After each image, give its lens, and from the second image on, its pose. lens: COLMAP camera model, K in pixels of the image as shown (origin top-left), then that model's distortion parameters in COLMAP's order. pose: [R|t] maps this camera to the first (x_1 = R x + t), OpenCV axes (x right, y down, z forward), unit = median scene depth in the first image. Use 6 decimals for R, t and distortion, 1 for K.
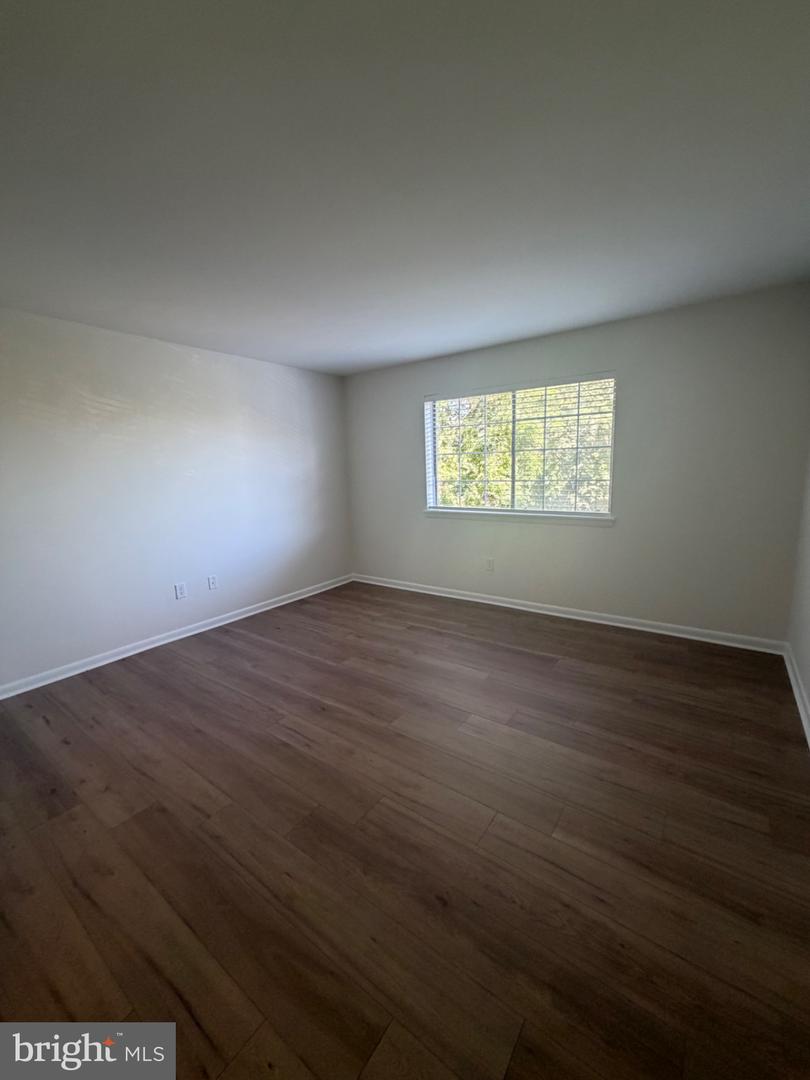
lens RADIAL K [[431.6, 0, 405.5], [0, 431.6, 536.7], [0, 0, 1]] dist [0.001376, 0.000279]
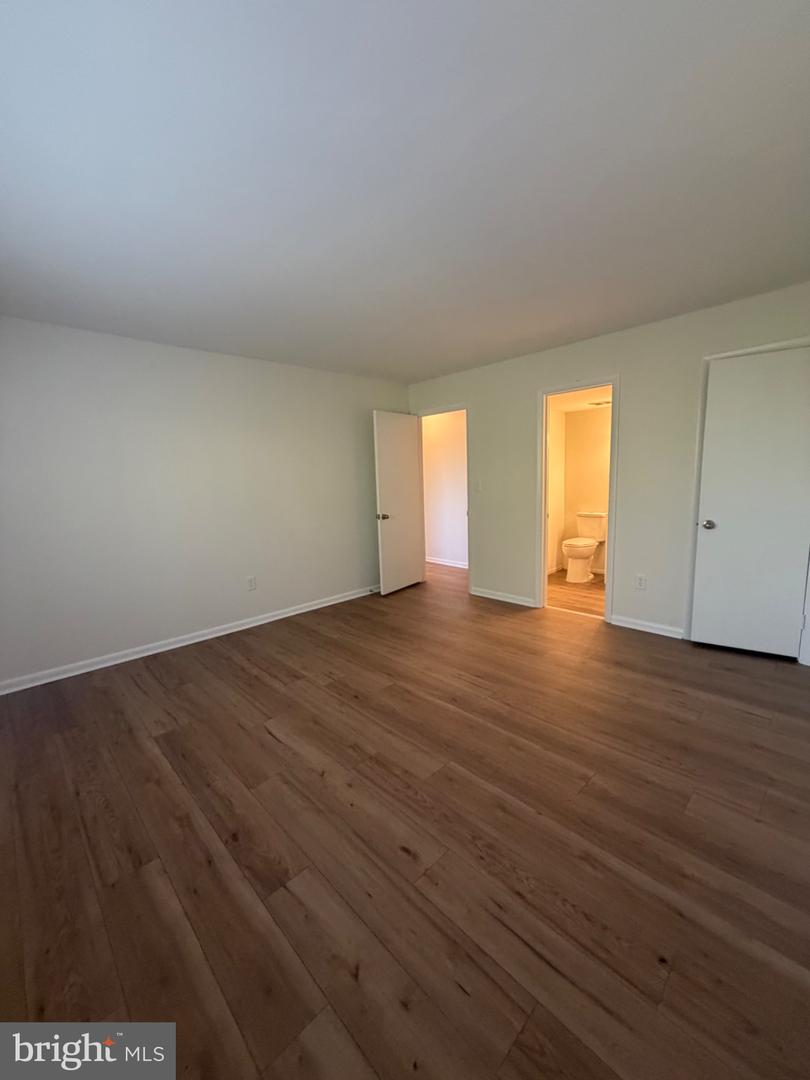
lens RADIAL K [[431.6, 0, 405.5], [0, 431.6, 536.7], [0, 0, 1]] dist [0.001376, 0.000279]
pose [[-0.982844, 0.048954, 0.177824, -0.222226], [0.101599, 0.948365, 0.300468, -0.227204], [-0.153933, 0.313380, -0.937068, 1.480842]]
